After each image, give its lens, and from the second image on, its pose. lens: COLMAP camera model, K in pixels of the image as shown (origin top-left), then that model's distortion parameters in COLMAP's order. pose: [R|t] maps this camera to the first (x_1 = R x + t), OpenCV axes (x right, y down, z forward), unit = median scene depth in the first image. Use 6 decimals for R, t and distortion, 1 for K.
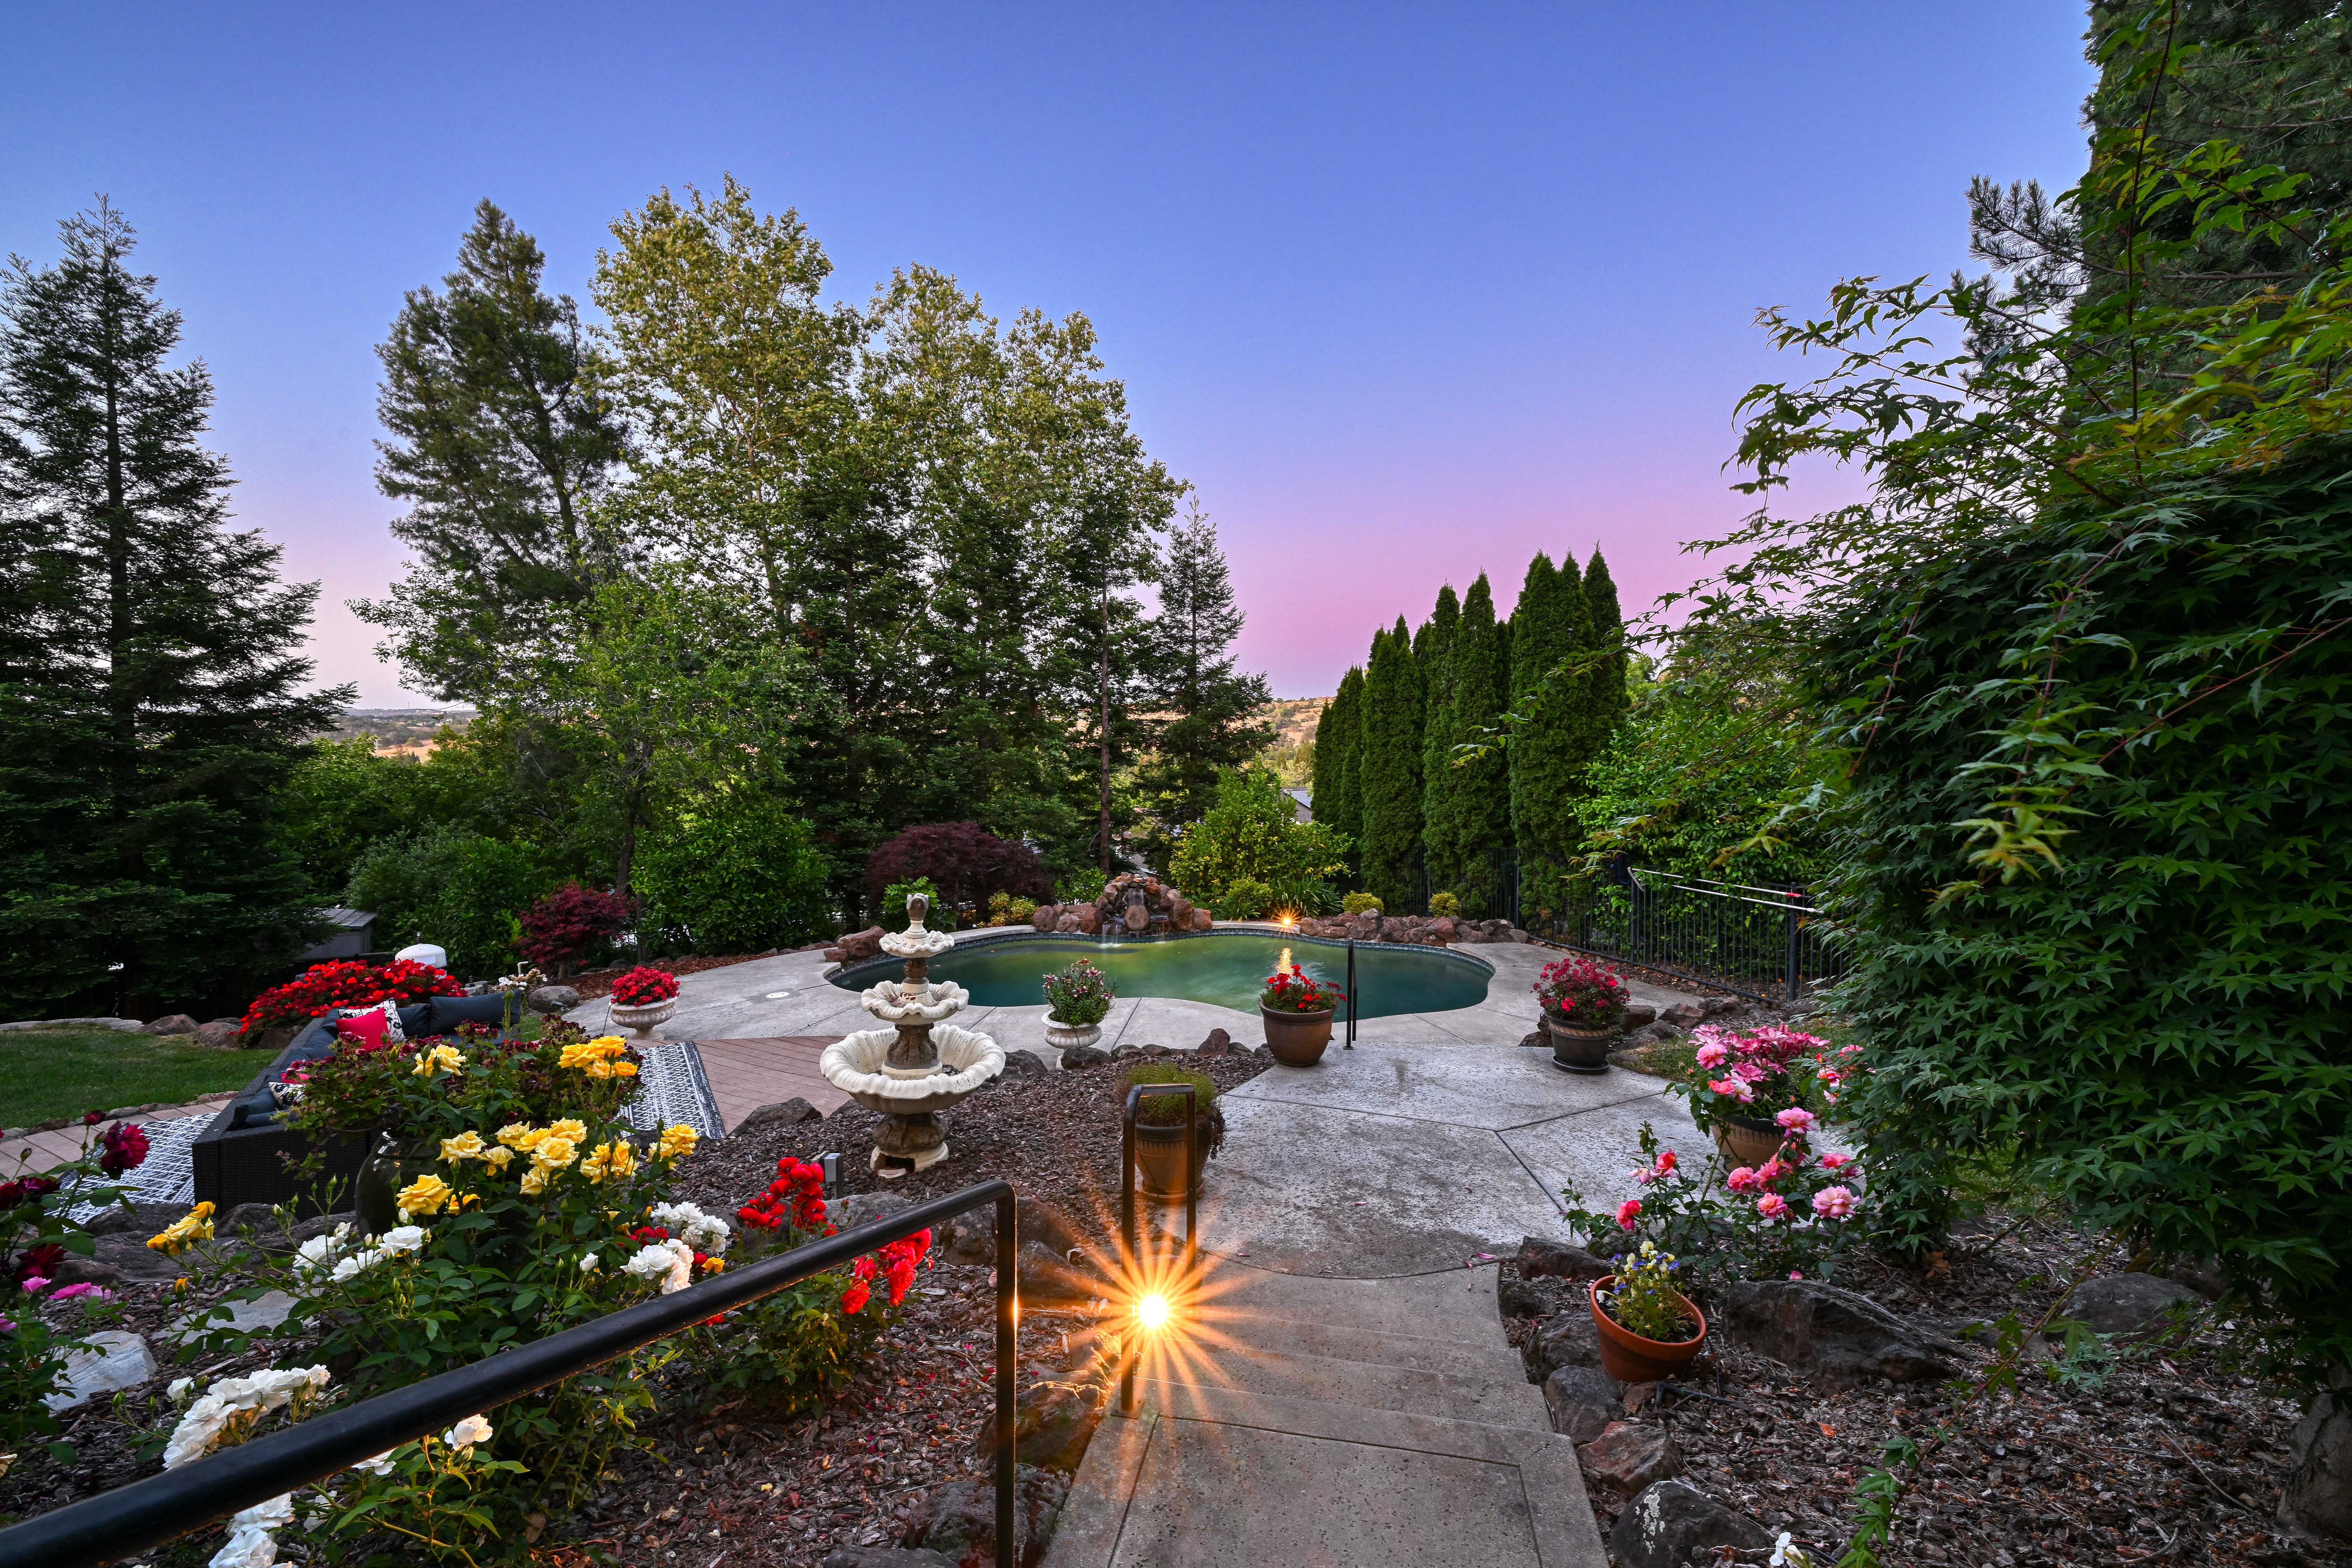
lens RADIAL K [[928.2, 0, 1181.2], [0, 928.2, 777.7], [0, 0, 1]] dist [-0.001139, 0.000090]
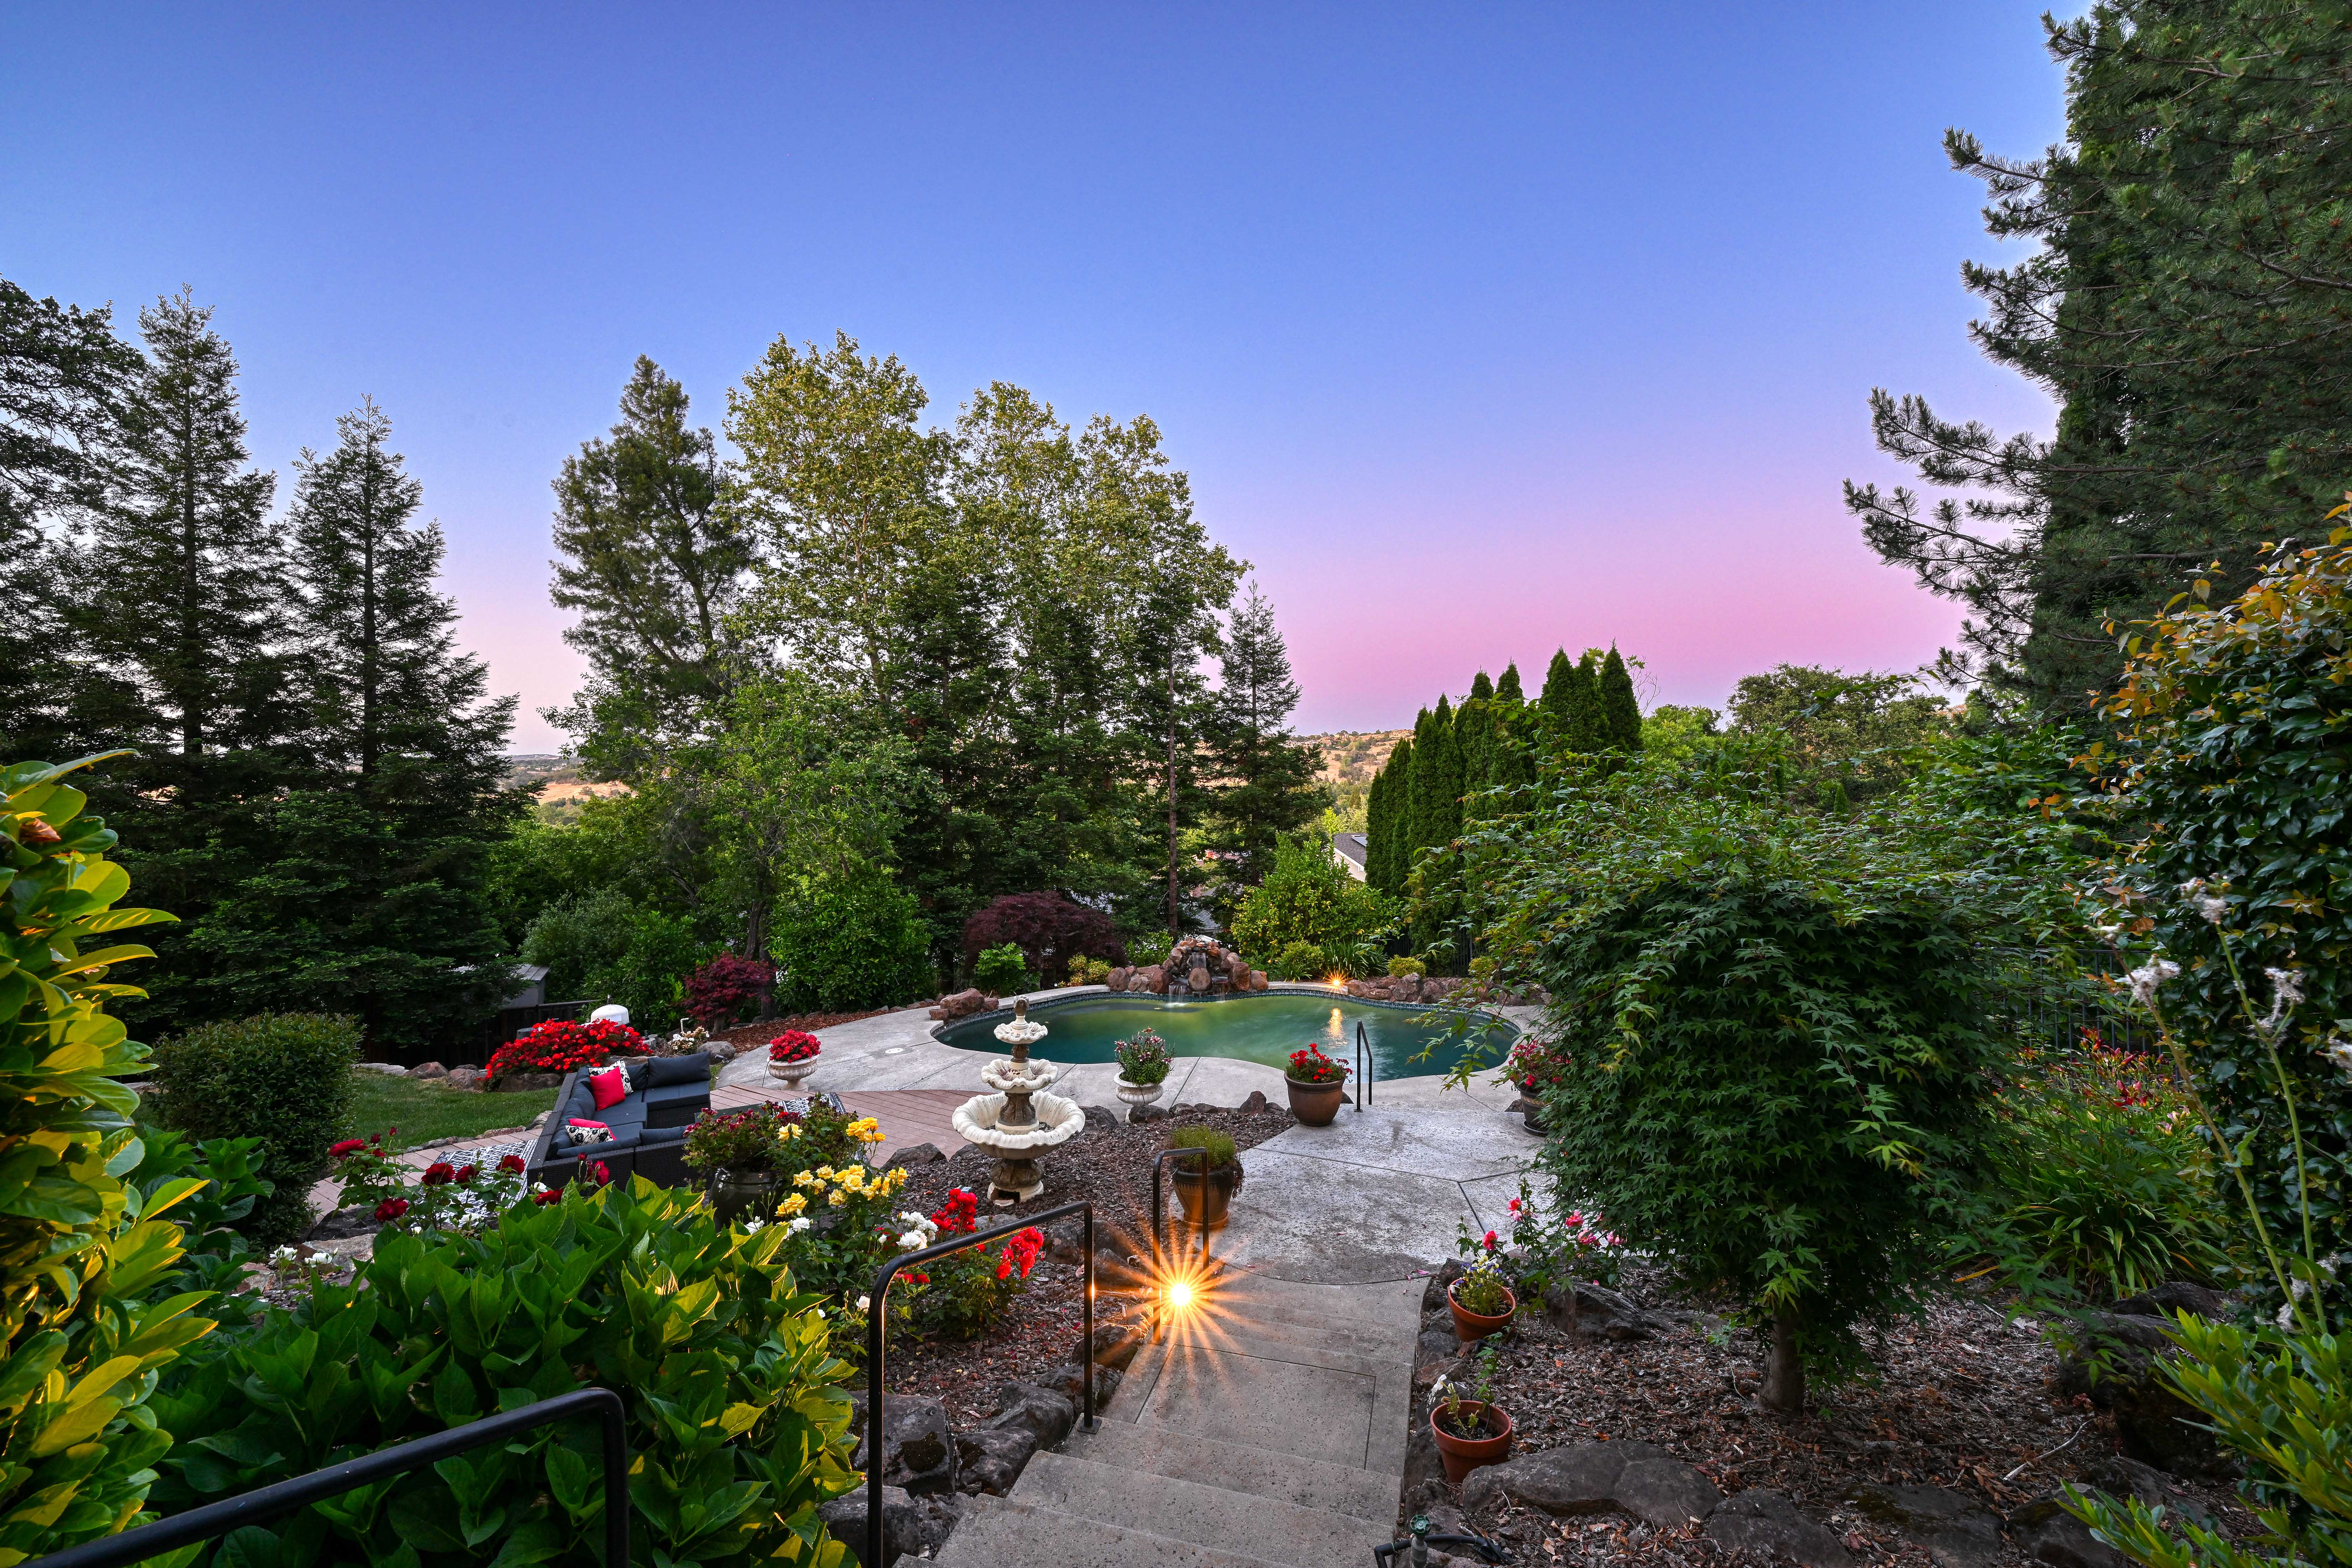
lens RADIAL K [[928.2, 0, 1177.3], [0, 928.2, 779.6], [0, 0, 1]] dist [-0.001139, 0.000090]
pose [[0.996407, -0.012245, -0.083804, 0.022213], [0.009244, 0.999305, -0.036109, -0.048948], [0.084188, 0.035204, 0.995828, -0.122353]]
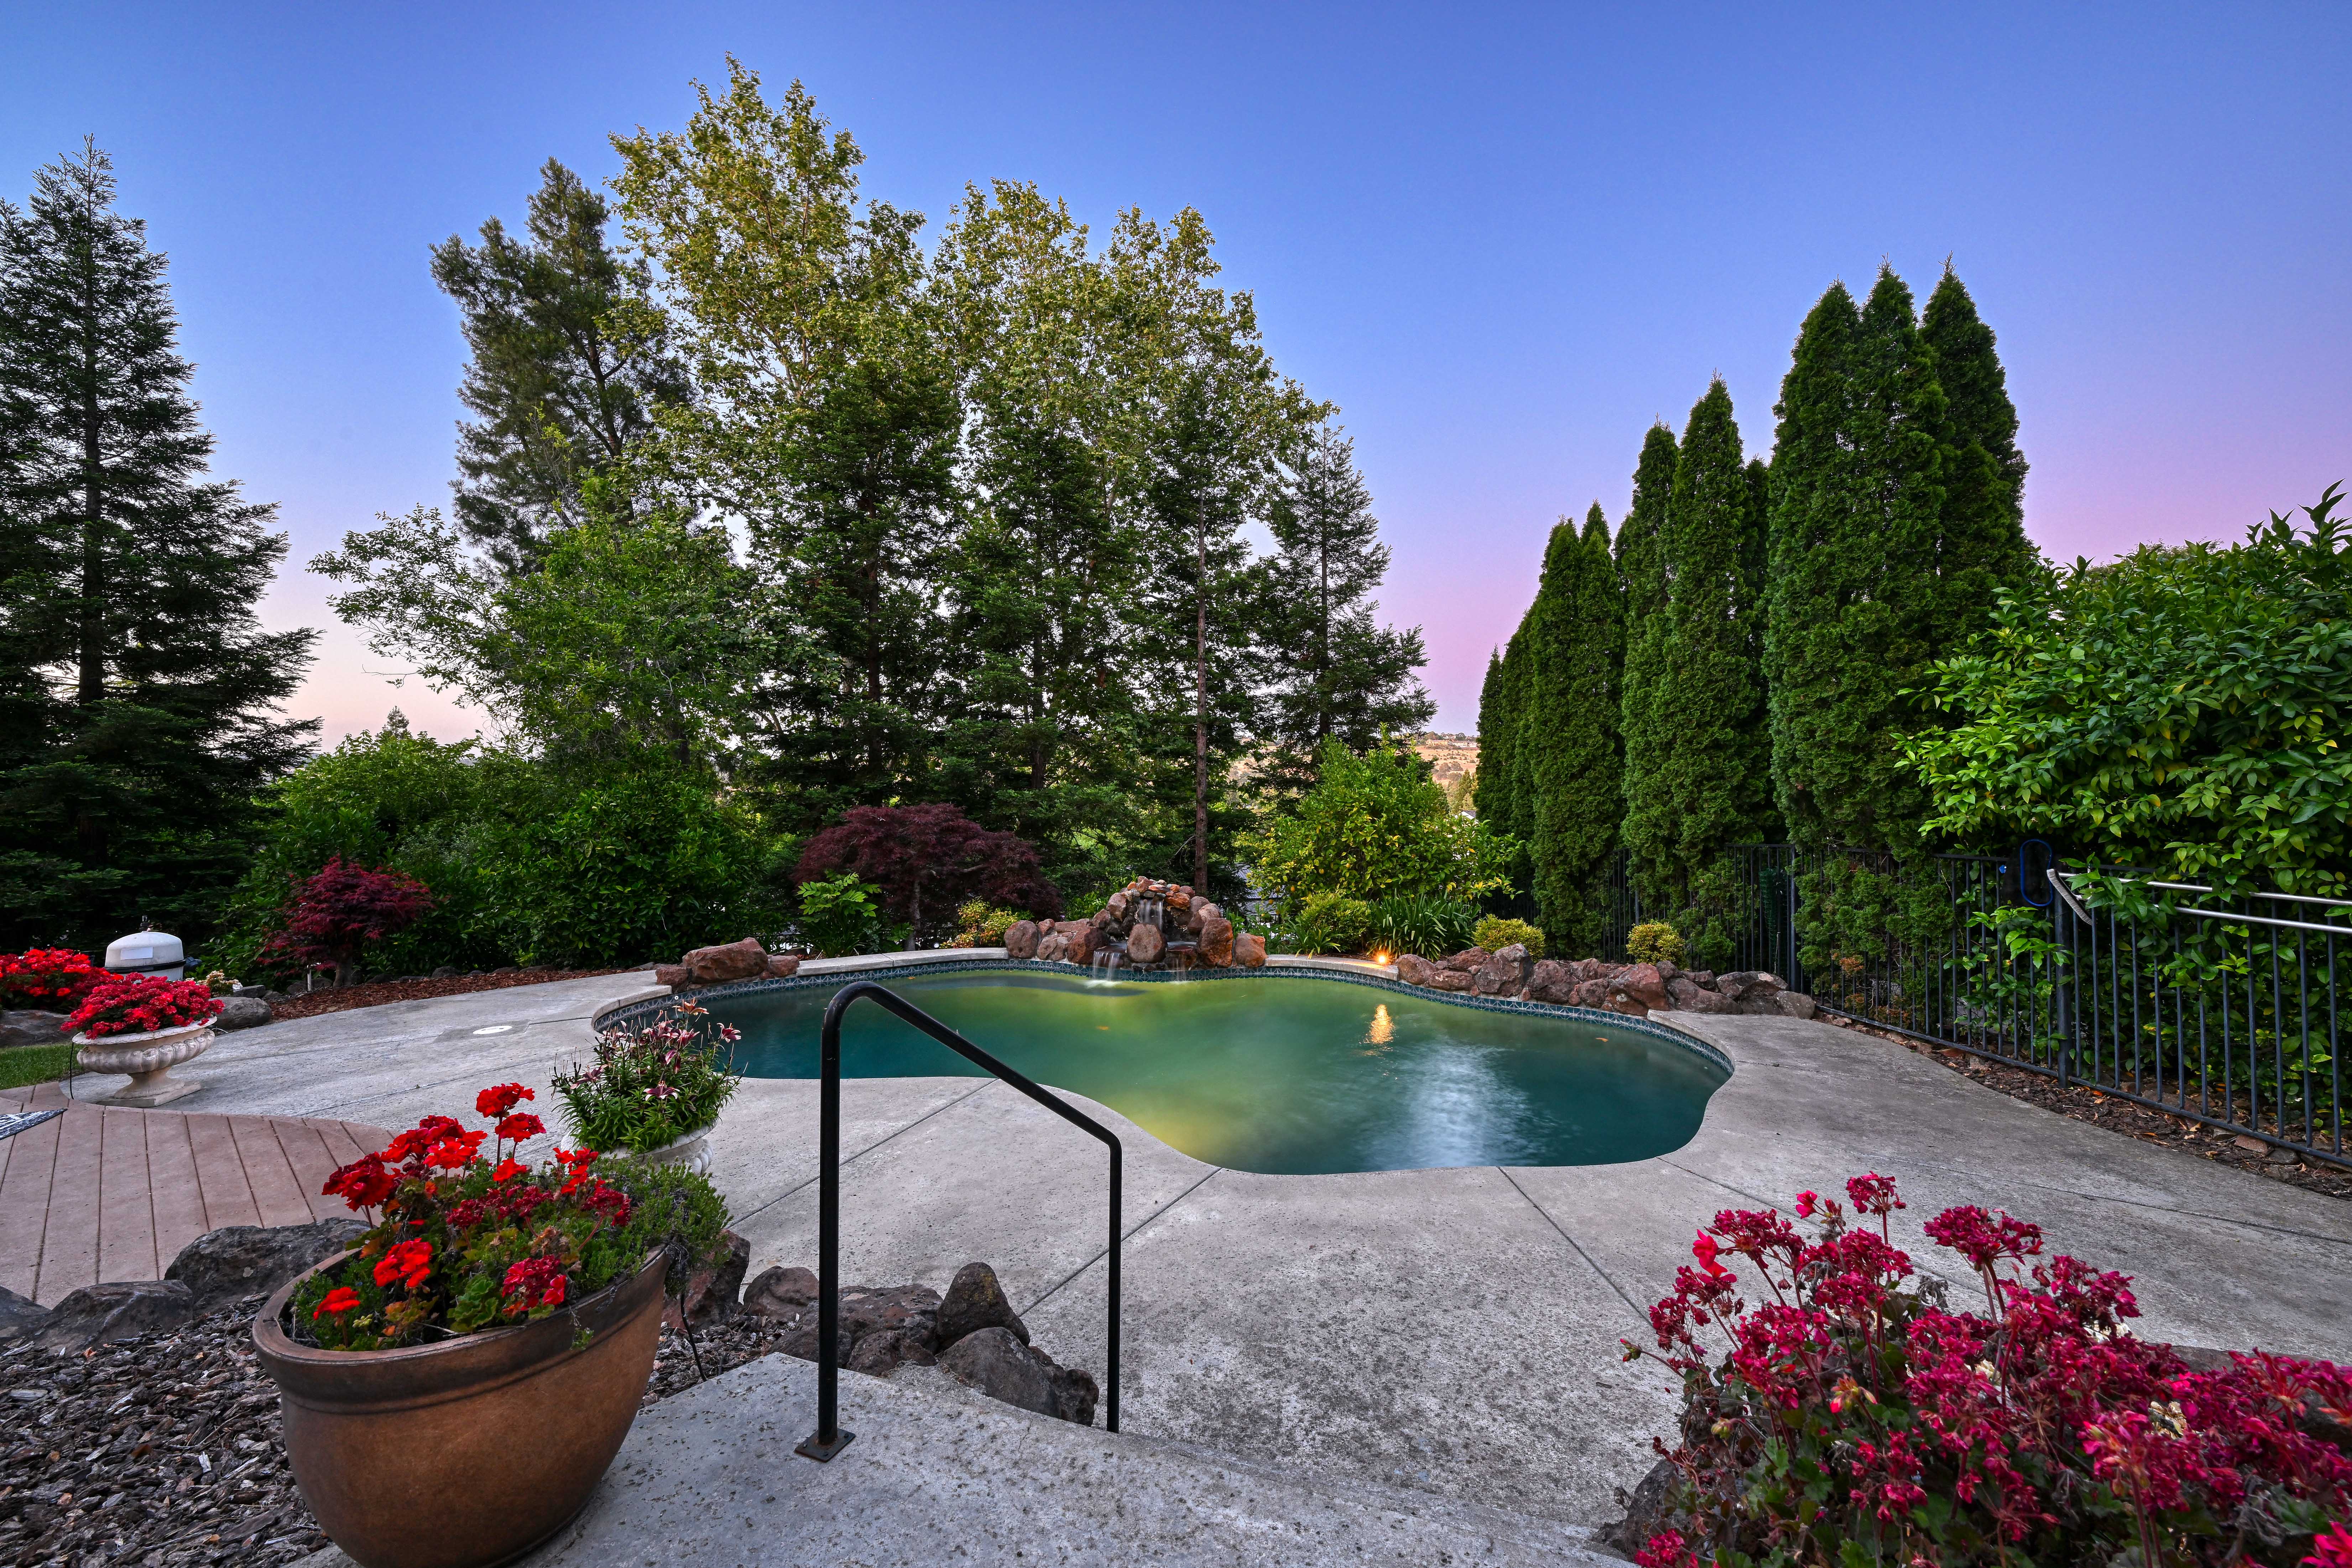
lens RADIAL K [[928.2, 0, 1179.1], [0, 928.2, 778.3], [0, 0, 1]] dist [-0.001139, 0.000090]
pose [[0.964846, -0.005464, -0.262759, 0.152421], [-0.005043, 0.999215, -0.039295, 0.058846], [0.262767, 0.039239, 0.964061, 0.361067]]
